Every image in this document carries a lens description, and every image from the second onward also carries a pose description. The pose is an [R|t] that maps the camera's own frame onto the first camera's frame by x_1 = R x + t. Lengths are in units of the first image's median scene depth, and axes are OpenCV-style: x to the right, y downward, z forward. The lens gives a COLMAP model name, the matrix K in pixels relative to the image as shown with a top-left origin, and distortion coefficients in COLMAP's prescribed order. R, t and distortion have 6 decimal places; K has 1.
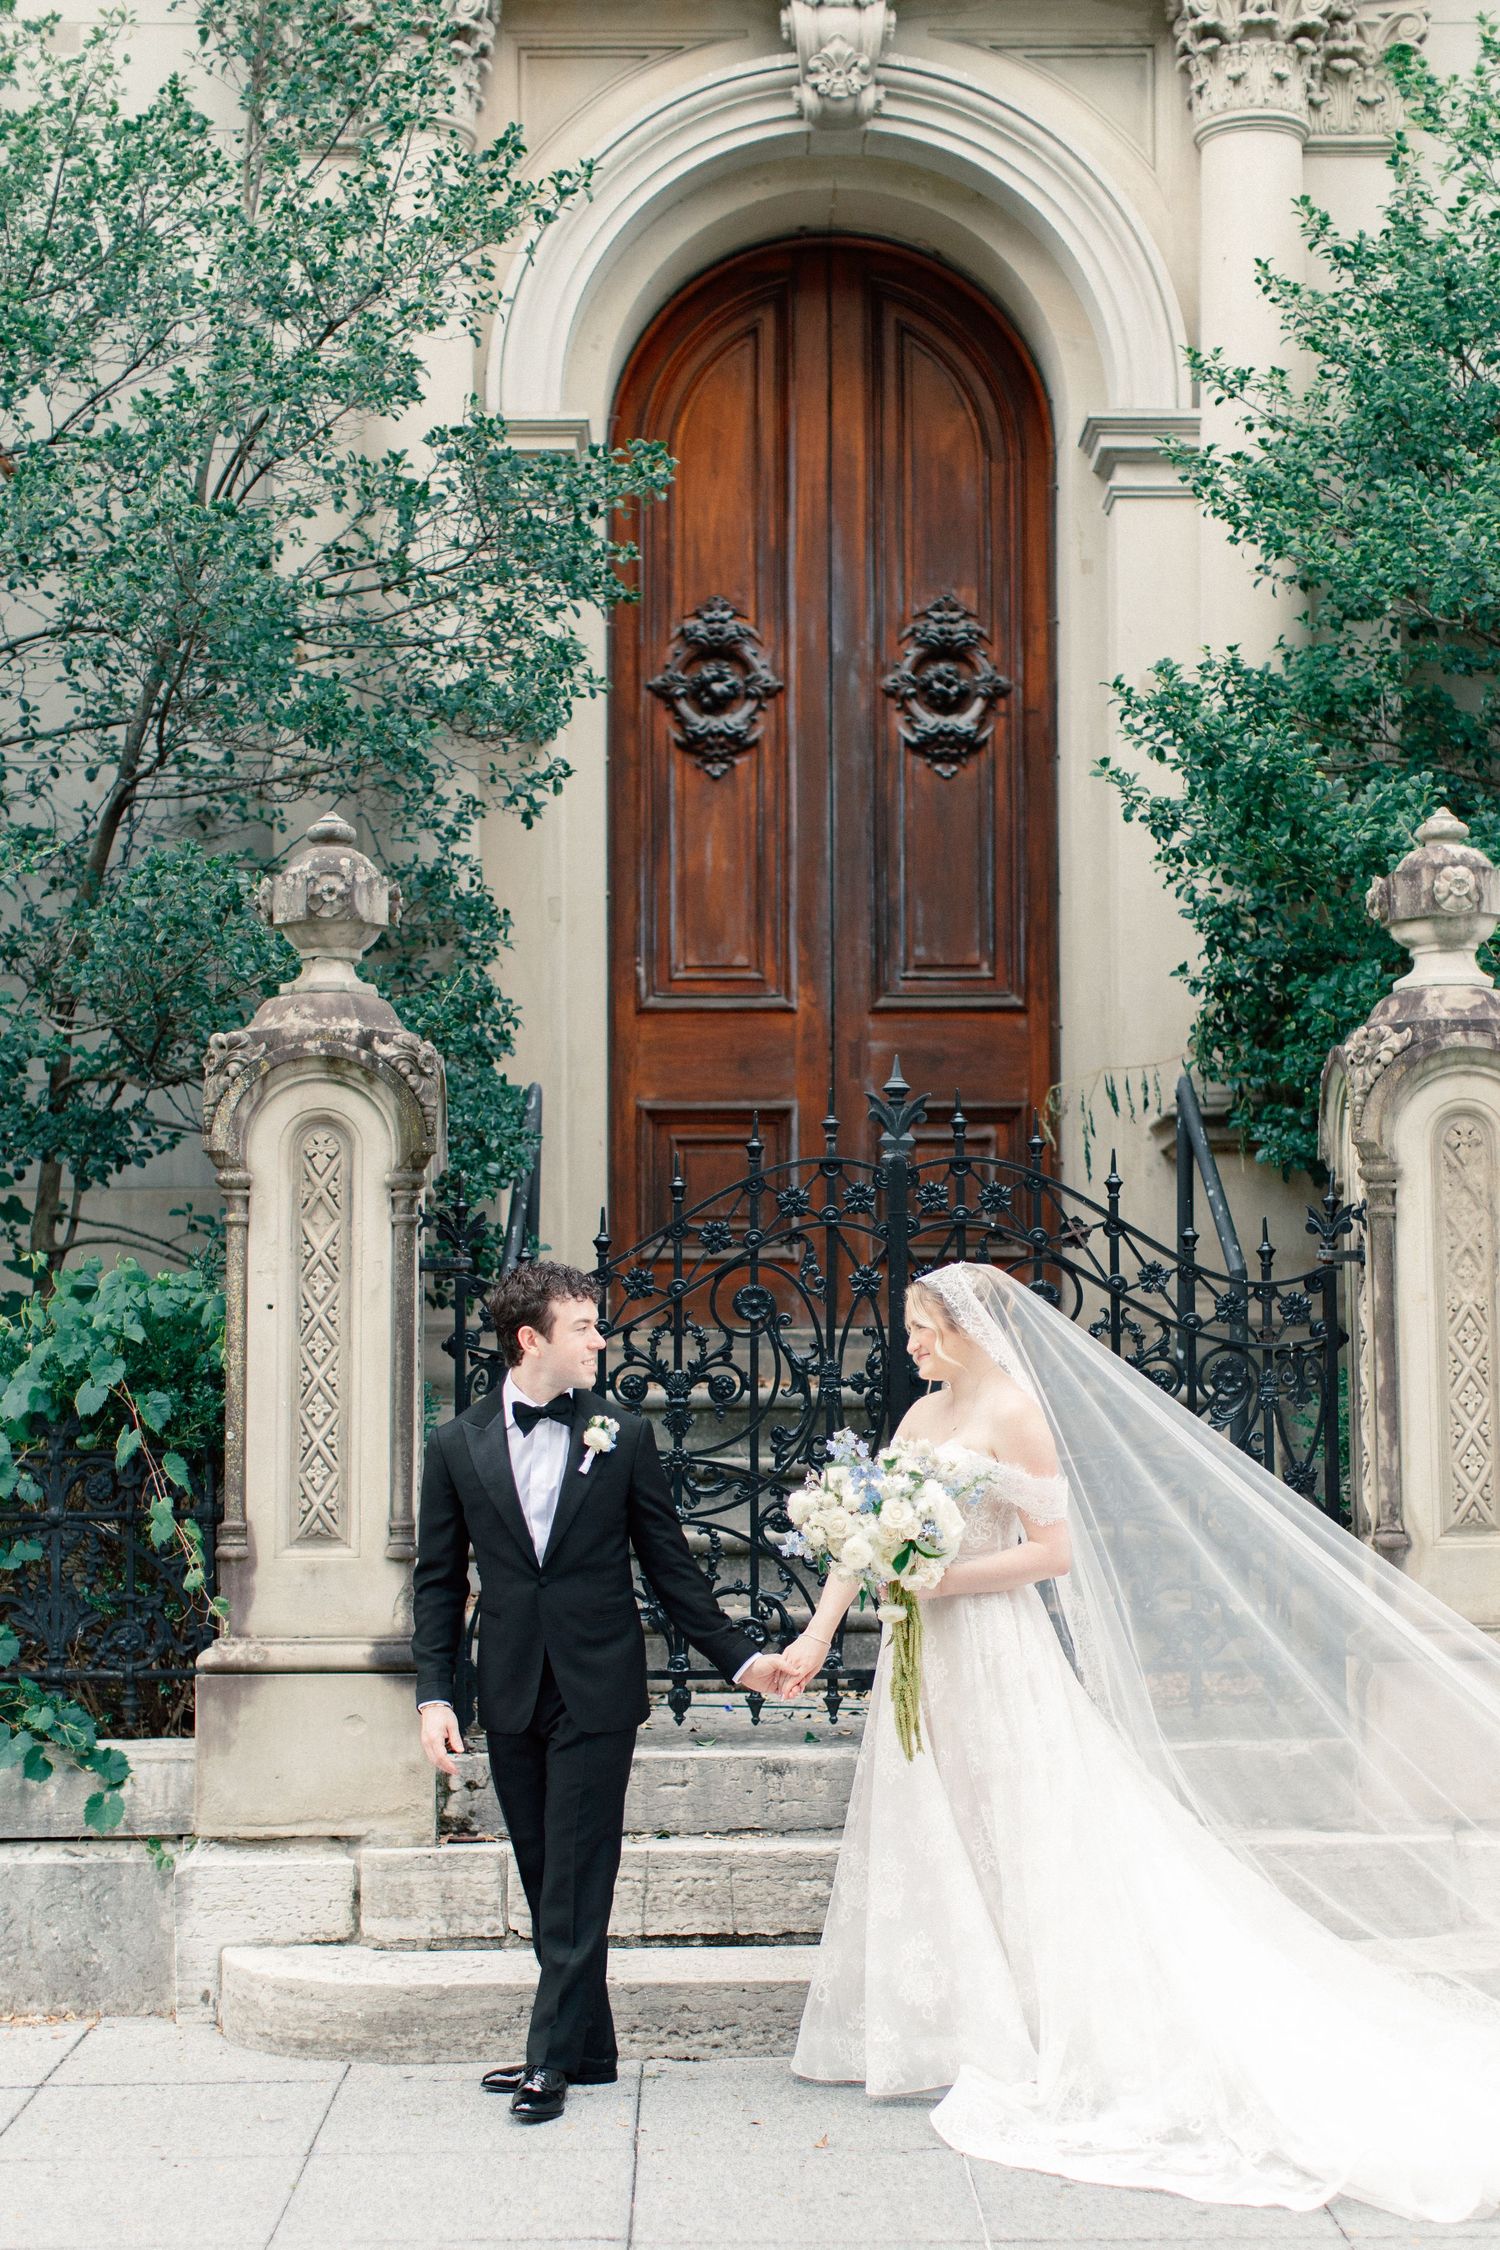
lens RADIAL K [[4920.6, 0, 750.0], [0, 4920.6, 1125.0], [0, 0, 1]] dist [0.000049, 0.893141]
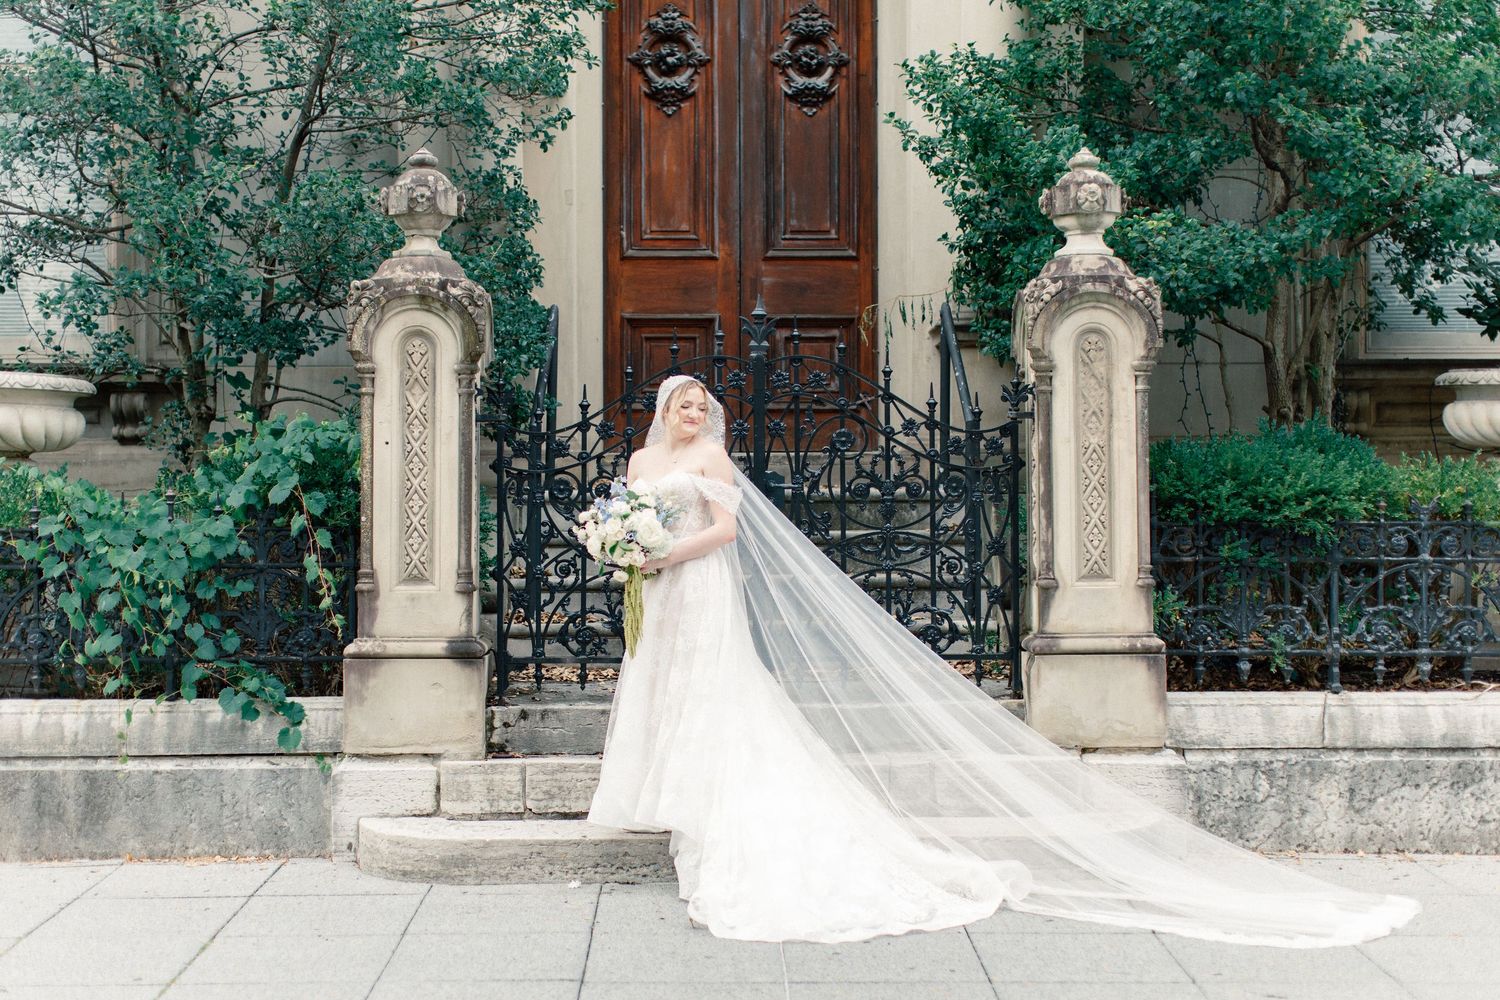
lens RADIAL K [[3490.2, 0, 750.0], [0, 3490.2, 500.0], [0, 0, 1]] dist [0.097865, 0.456273]
pose [[0.999800, 0.004039, -0.019609, 0.050325], [-0.002752, 0.997864, 0.065265, -0.021986], [0.019830, -0.065198, 0.997675, -0.194749]]
